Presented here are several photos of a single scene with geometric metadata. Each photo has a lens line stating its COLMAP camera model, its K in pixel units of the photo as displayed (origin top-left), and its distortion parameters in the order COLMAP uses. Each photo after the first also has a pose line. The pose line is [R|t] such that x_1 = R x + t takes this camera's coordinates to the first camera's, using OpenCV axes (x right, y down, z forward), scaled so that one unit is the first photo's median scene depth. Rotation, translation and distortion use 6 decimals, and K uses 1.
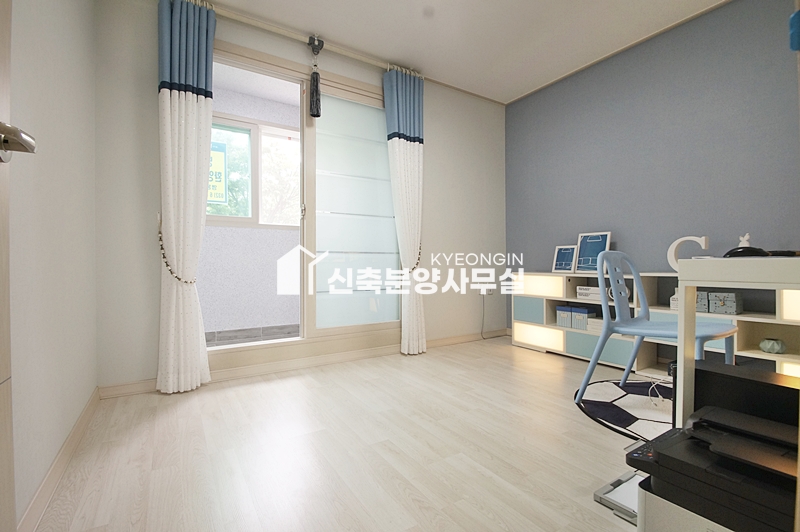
lens RADIAL K [[358.5, 0, 398.7], [0, 358.5, 264.7], [0, 0, 1]] dist [0.001299, 0.000050]
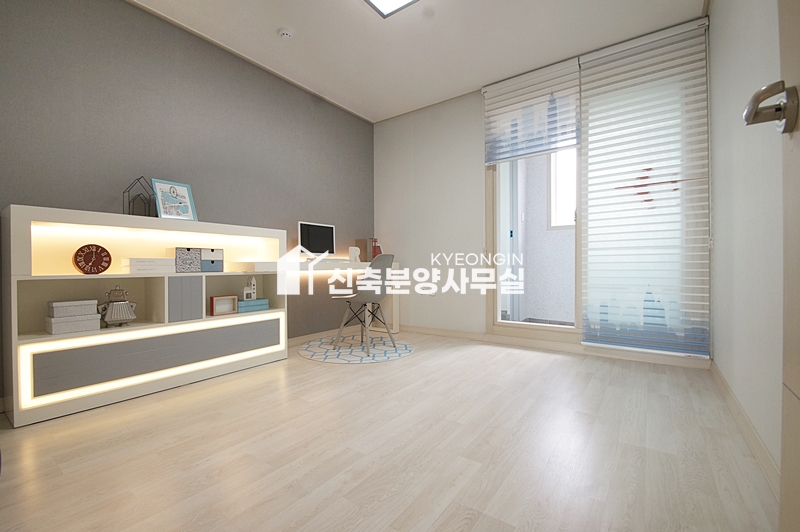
lens RADIAL K [[358.5, 0, 400.9], [0, 358.5, 269.1], [0, 0, 1]] dist [0.001299, 0.000050]
pose [[0.394673, -0.001093, -0.918821, 0.740904], [0.010078, 0.999944, 0.003140, 0.006953], [0.918766, -0.010499, 0.394662, 0.810141]]
